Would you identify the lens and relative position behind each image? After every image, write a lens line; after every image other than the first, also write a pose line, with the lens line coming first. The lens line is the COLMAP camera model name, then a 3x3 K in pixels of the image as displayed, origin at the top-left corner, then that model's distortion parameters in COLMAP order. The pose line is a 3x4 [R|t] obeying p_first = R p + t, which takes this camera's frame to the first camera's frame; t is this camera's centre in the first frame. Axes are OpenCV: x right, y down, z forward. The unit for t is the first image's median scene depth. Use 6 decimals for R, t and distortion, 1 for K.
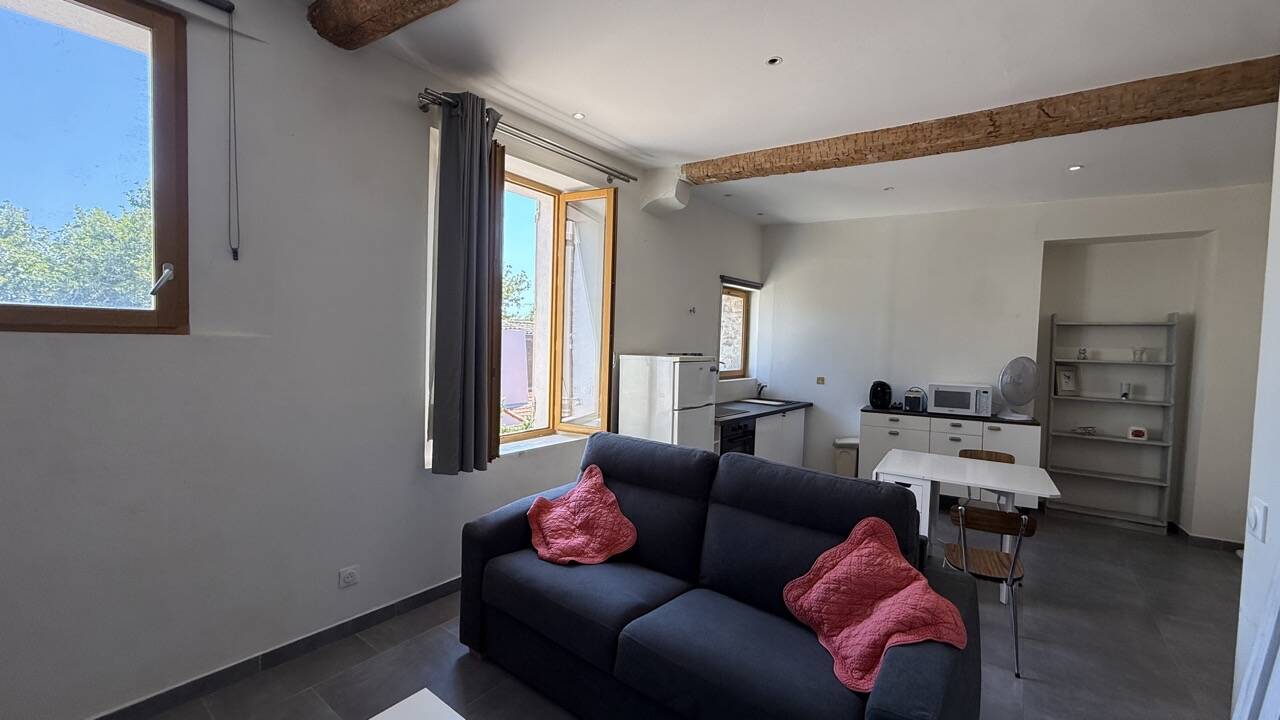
lens RADIAL K [[508.6, 0, 635.5], [0, 508.6, 361.5], [0, 0, 1]] dist [0.000320, -0.000006]
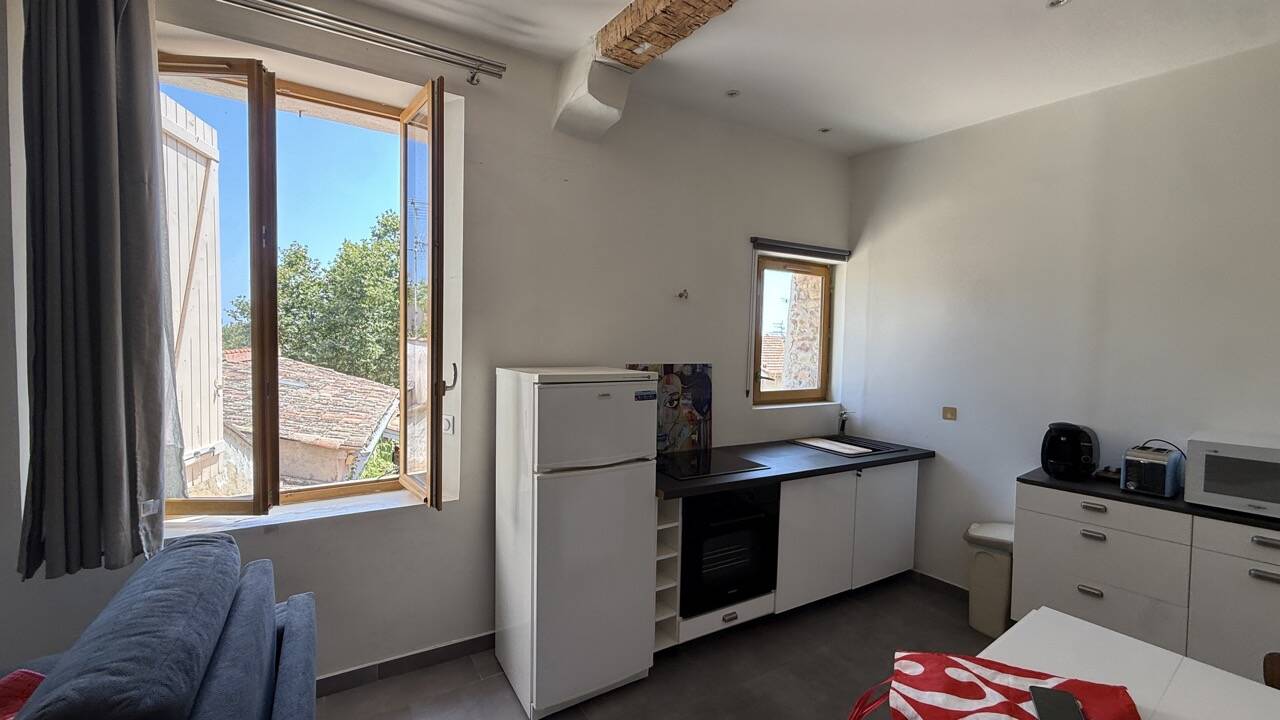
lens RADIAL K [[508.6, 0, 635.5], [0, 508.6, 361.5], [0, 0, 1]] dist [0.000320, -0.000006]
pose [[0.933152, 0.007564, -0.359402, 0.300208], [-0.010290, 0.999931, -0.005671, -0.016203], [0.359334, 0.008990, 0.933166, 0.434140]]
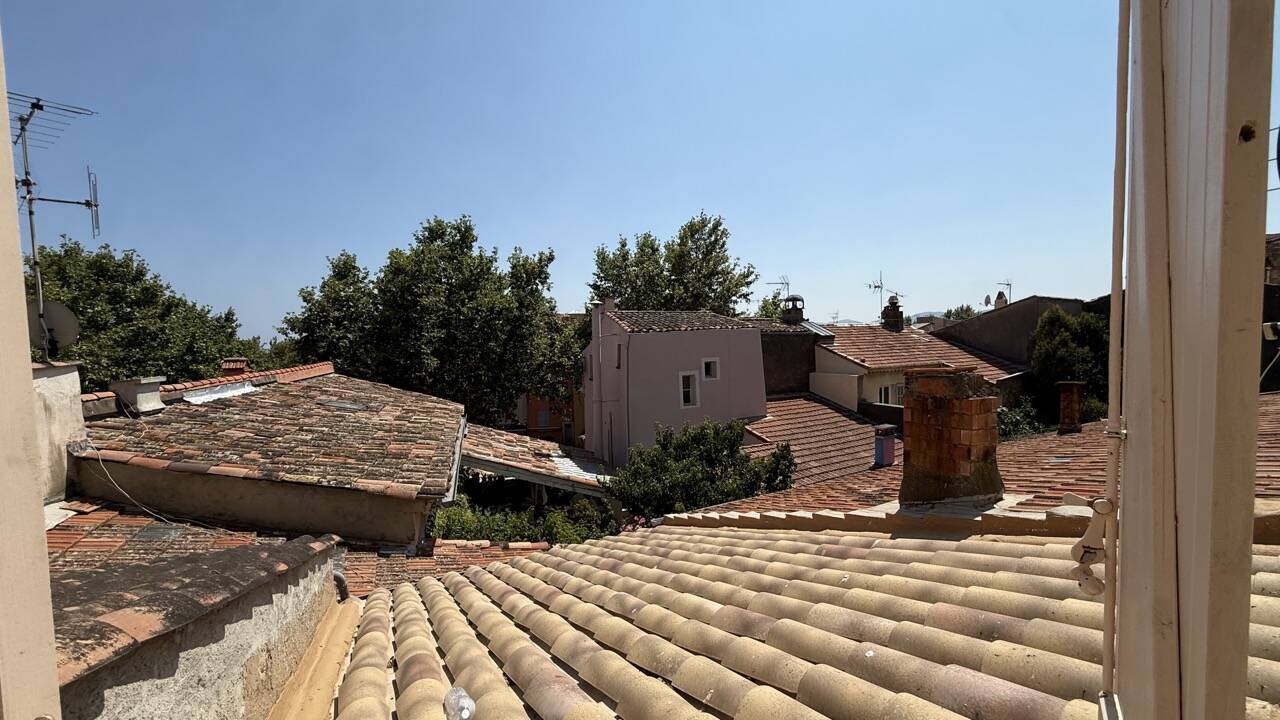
lens RADIAL K [[508.6, 0, 635.5], [0, 508.6, 361.5], [0, 0, 1]] dist [0.000320, -0.000006]
pose [[0.904366, -0.032998, -0.425481, -0.238365], [0.034318, 0.999401, -0.004566, -0.050550], [0.425376, -0.010473, 0.904956, 0.786512]]
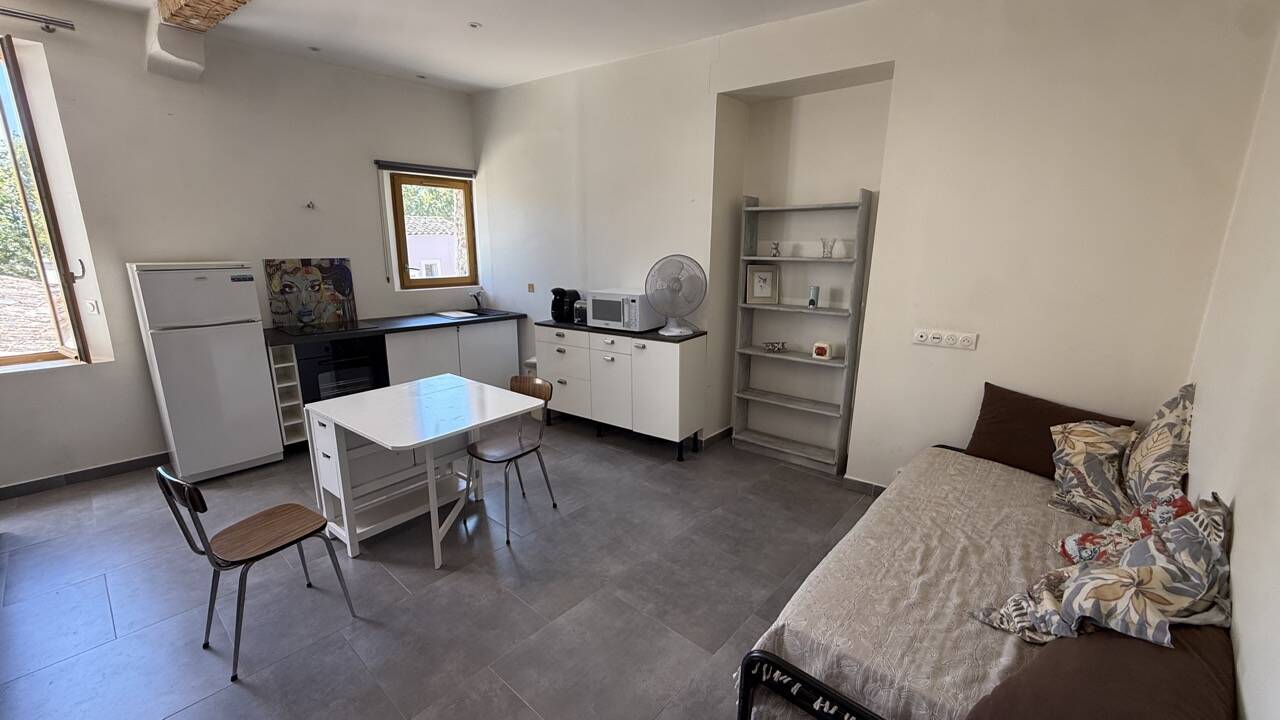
lens RADIAL K [[508.6, 0, 635.5], [0, 508.6, 361.5], [0, 0, 1]] dist [0.000320, -0.000006]
pose [[0.996785, -0.004027, -0.080024, 0.752862], [0.018693, 0.982865, 0.183374, 0.007493], [0.077914, -0.184280, 0.979781, 0.200236]]
